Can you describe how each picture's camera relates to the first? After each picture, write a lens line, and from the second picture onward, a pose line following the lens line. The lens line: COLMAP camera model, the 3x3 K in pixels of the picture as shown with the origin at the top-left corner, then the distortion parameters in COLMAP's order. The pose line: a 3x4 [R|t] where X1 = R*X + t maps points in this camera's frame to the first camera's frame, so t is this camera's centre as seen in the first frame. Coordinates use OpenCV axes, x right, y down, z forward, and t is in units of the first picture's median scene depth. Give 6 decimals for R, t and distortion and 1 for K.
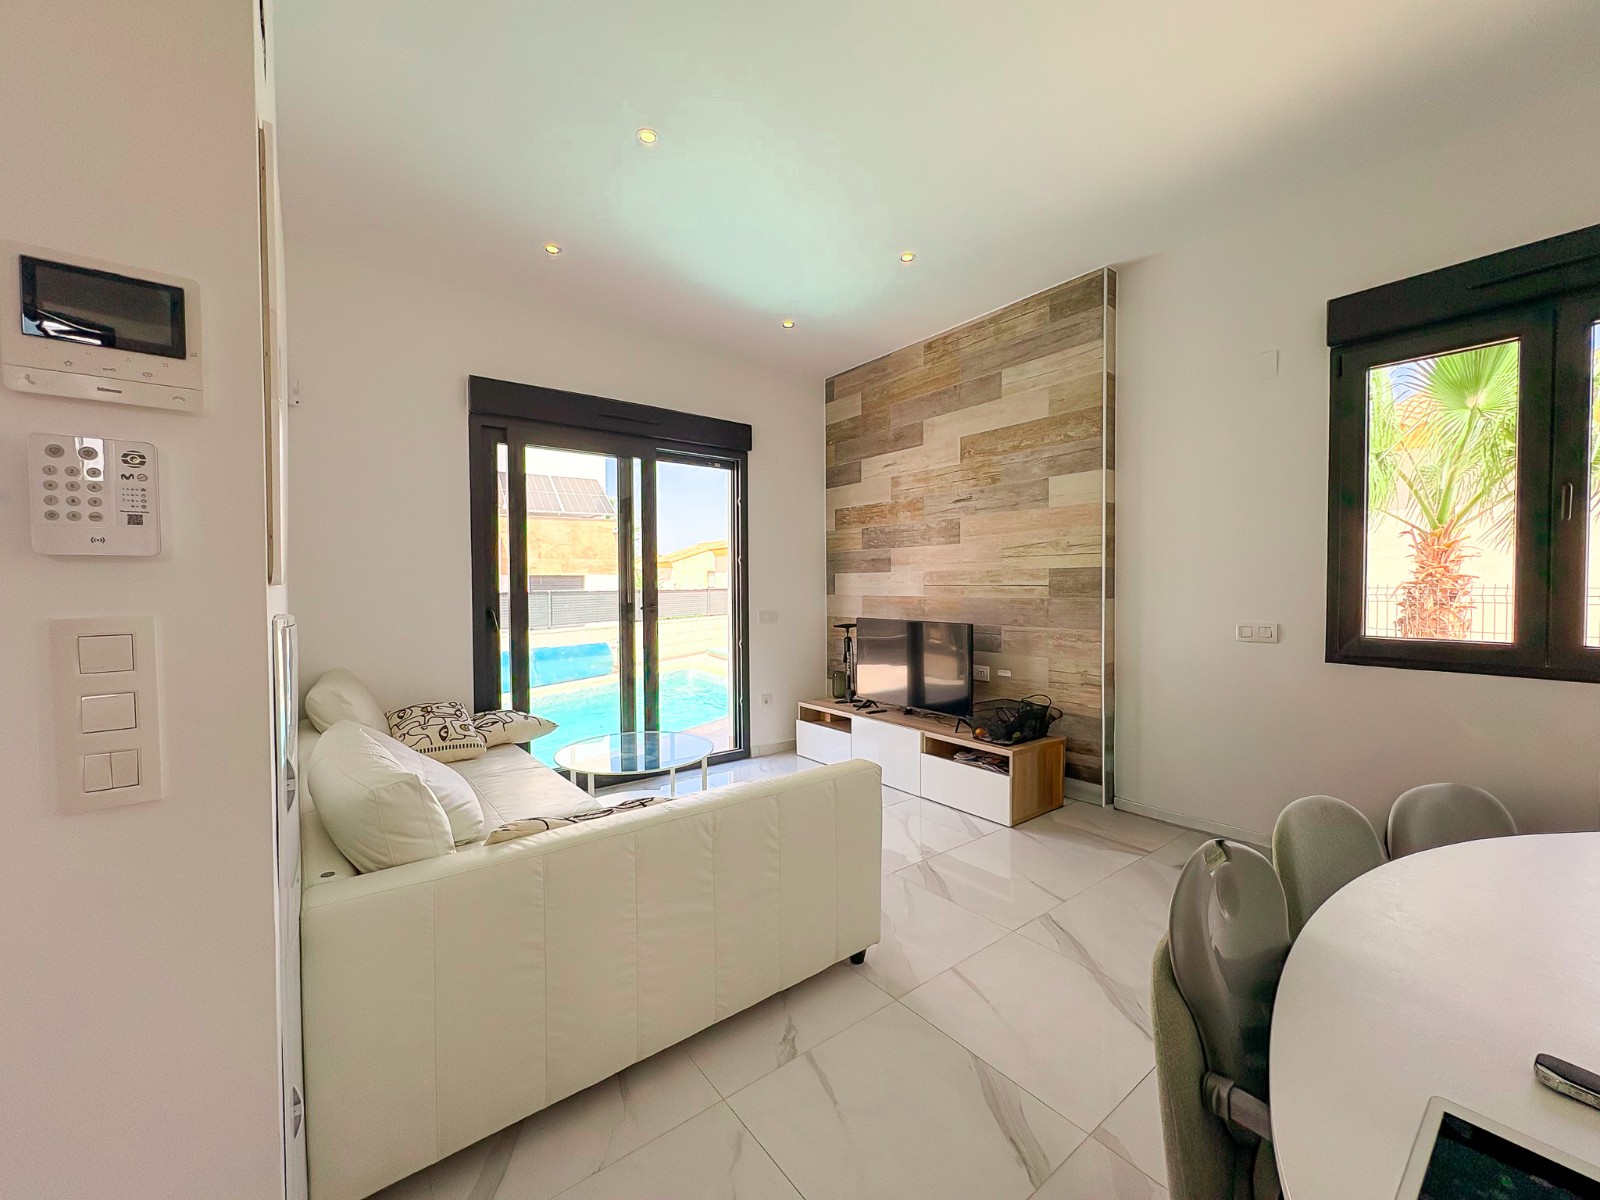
lens RADIAL K [[638.8, 0, 807.0], [0, 638.8, 601.0], [0, 0, 1]] dist [0.000273, 0.000085]
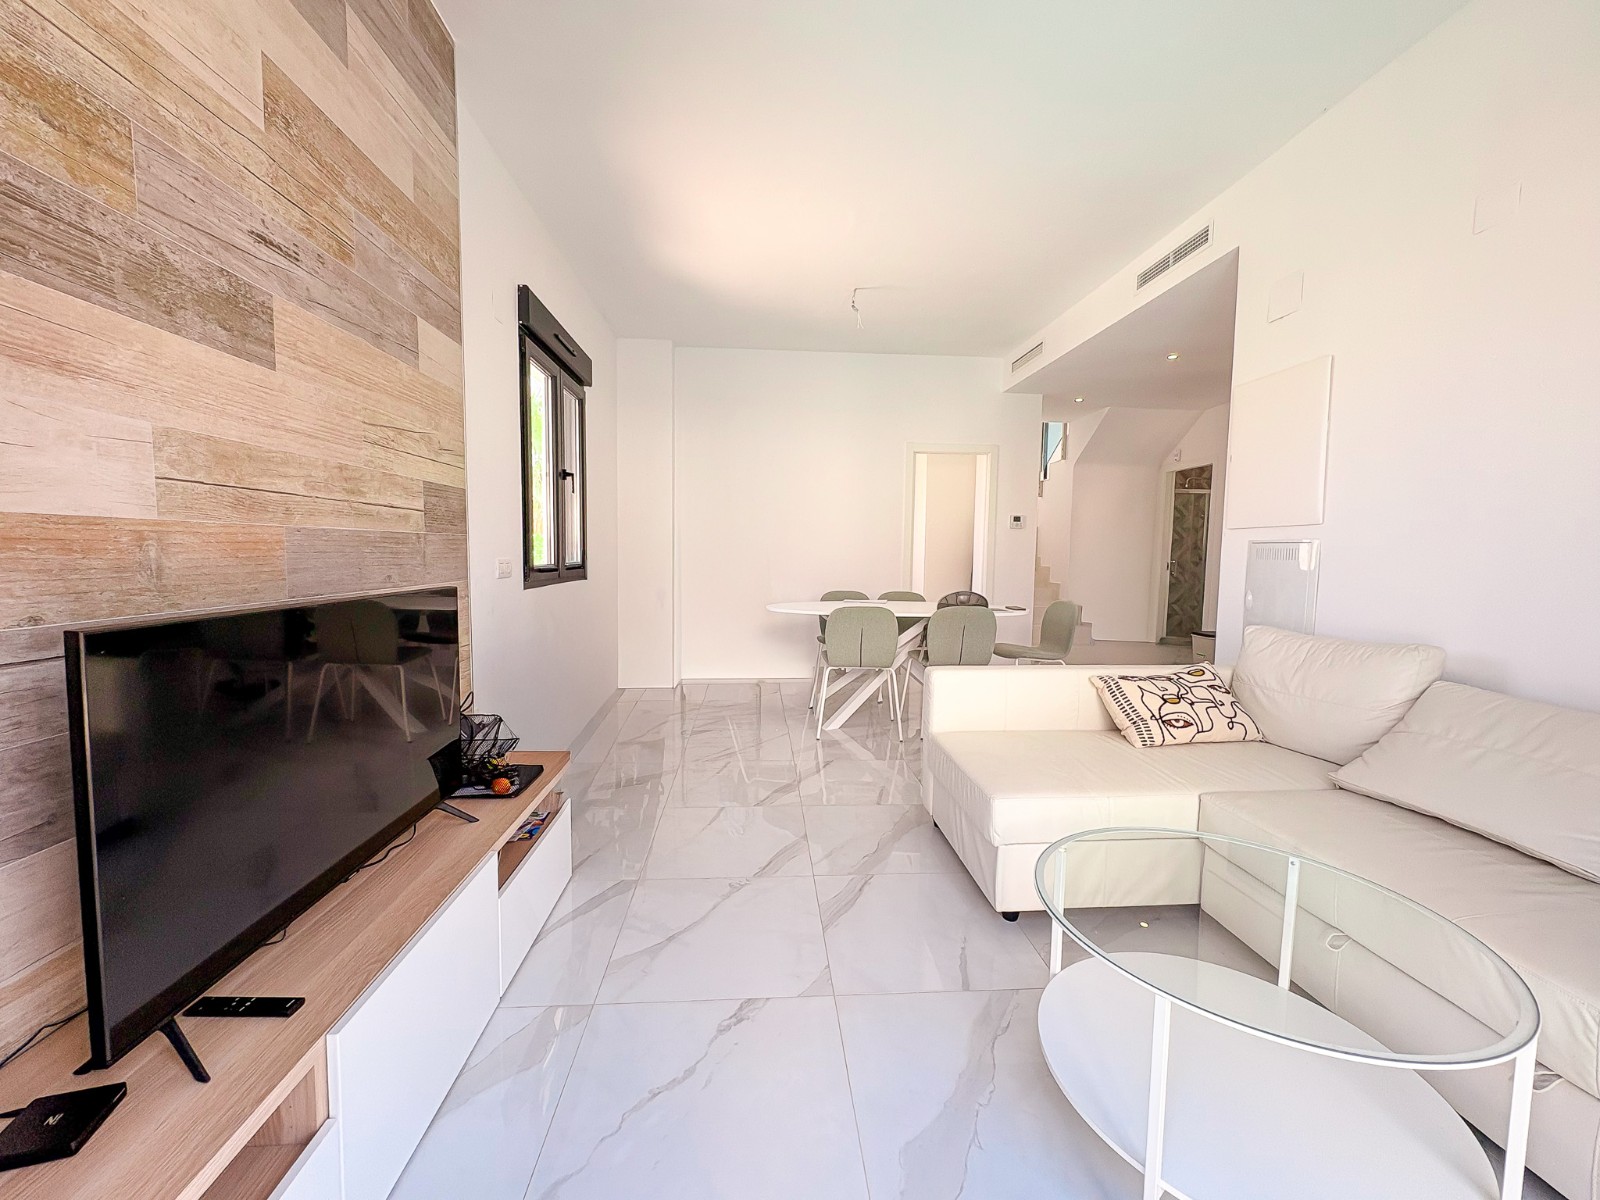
lens RADIAL K [[638.8, 0, 795.7], [0, 638.8, 598.2], [0, 0, 1]] dist [0.000273, 0.000085]
pose [[-0.819464, -0.050018, 0.570944, -0.208753], [0.003986, 0.995663, 0.092947, 0.001904], [-0.573117, 0.078442, -0.815711, 1.195220]]
